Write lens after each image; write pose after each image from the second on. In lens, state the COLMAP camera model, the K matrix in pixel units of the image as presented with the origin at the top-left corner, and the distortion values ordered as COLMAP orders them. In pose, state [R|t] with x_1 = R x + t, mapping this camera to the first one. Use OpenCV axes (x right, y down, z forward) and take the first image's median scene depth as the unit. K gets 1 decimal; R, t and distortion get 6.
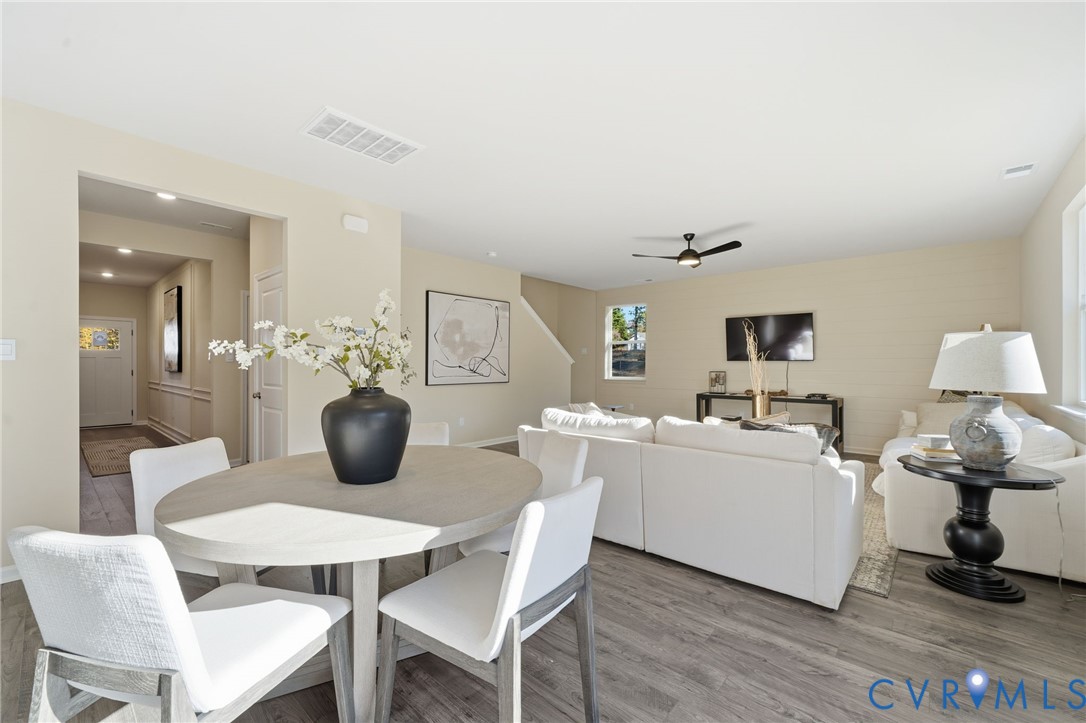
lens RADIAL K [[441.4, 0, 543.8], [0, 441.4, 359.0], [0, 0, 1]] dist [-0.001561, -0.000057]
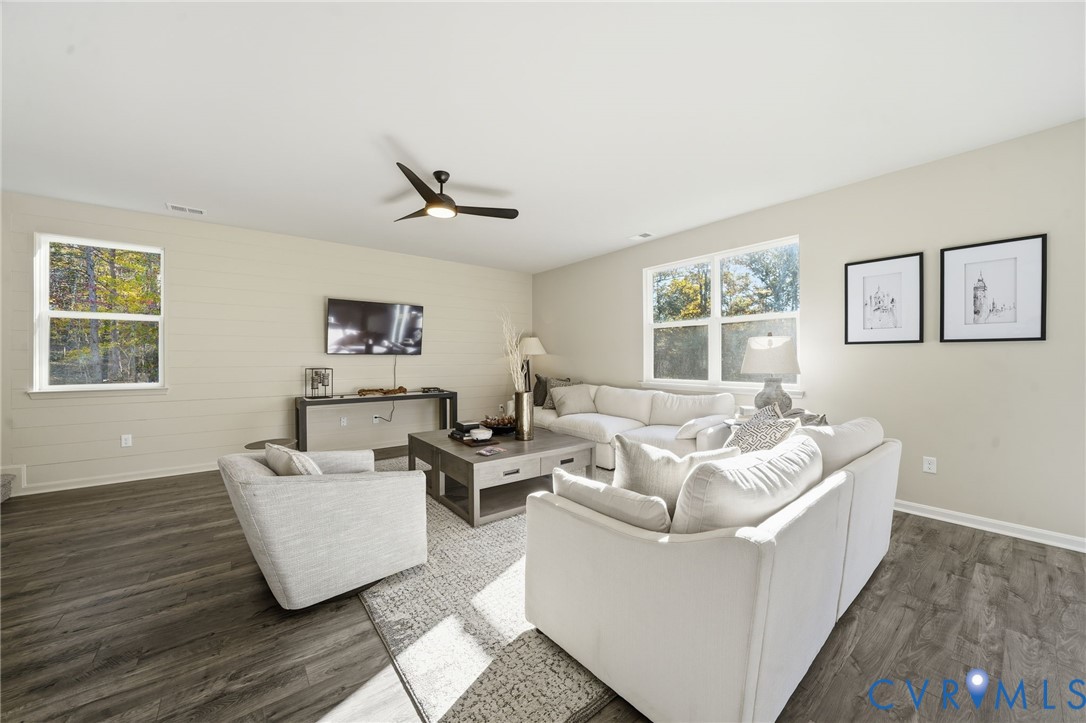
lens RADIAL K [[384.9, 0, 543.7], [0, 384.9, 361.9], [0, 0, 1]] dist [-0.019774, 0.001016]
pose [[0.194745, -0.009416, 0.980809, -0.190211], [-0.009329, 0.999891, 0.011452, 0.007388], [-0.980809, -0.011381, 0.194636, 0.575934]]
